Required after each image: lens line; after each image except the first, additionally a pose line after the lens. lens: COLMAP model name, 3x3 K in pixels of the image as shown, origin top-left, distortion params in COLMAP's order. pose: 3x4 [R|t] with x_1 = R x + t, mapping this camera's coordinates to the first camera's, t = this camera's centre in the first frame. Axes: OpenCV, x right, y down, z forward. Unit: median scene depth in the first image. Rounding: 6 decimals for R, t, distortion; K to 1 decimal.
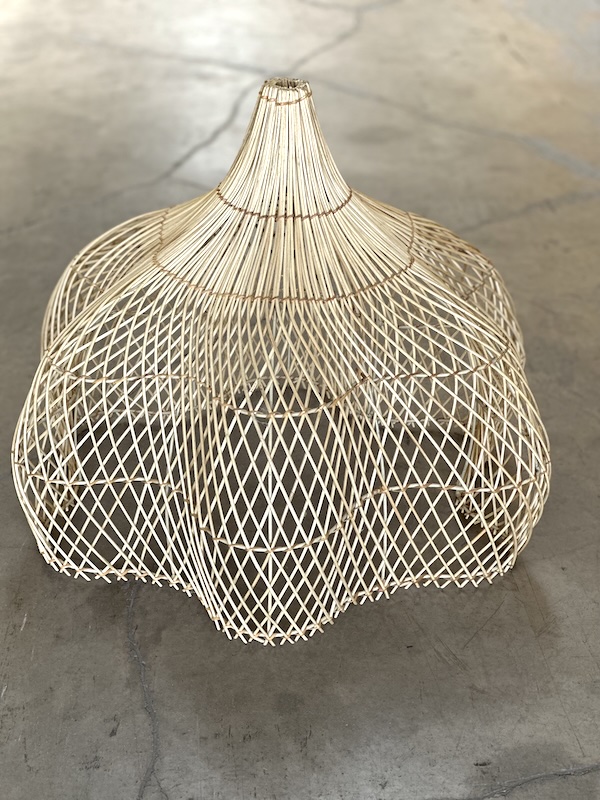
lens RADIAL K [[1831.5, 0, 293.6], [0, 1831.5, 401.3], [0, 0, 1]] dist [0.209870, 0.000000]
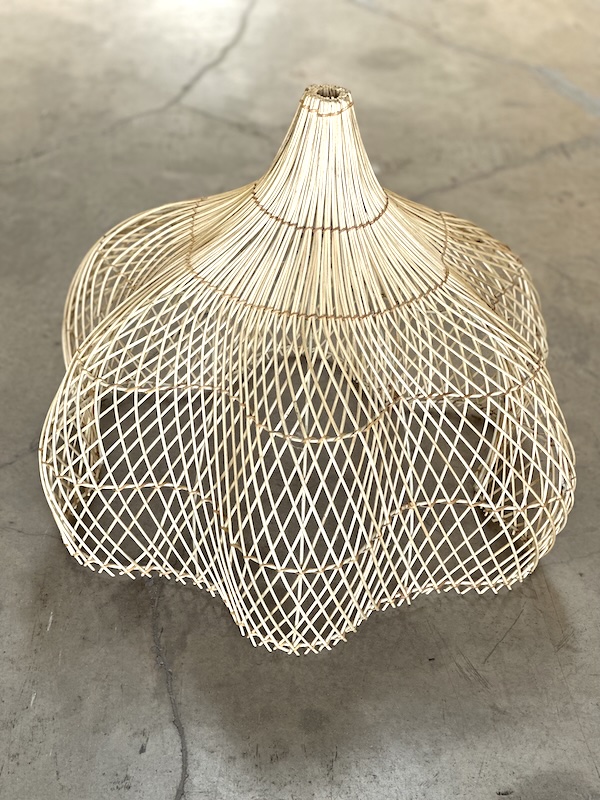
lens RADIAL K [[1831.5, 0, 304.1], [0, 1831.5, 402.9], [0, 0, 1]] dist [0.209870, 0.000000]
pose [[0.999107, 0.029602, 0.030146, -0.041794], [-0.032587, 0.994052, 0.103913, -0.110050], [-0.026890, -0.104802, 0.994129, 0.005259]]
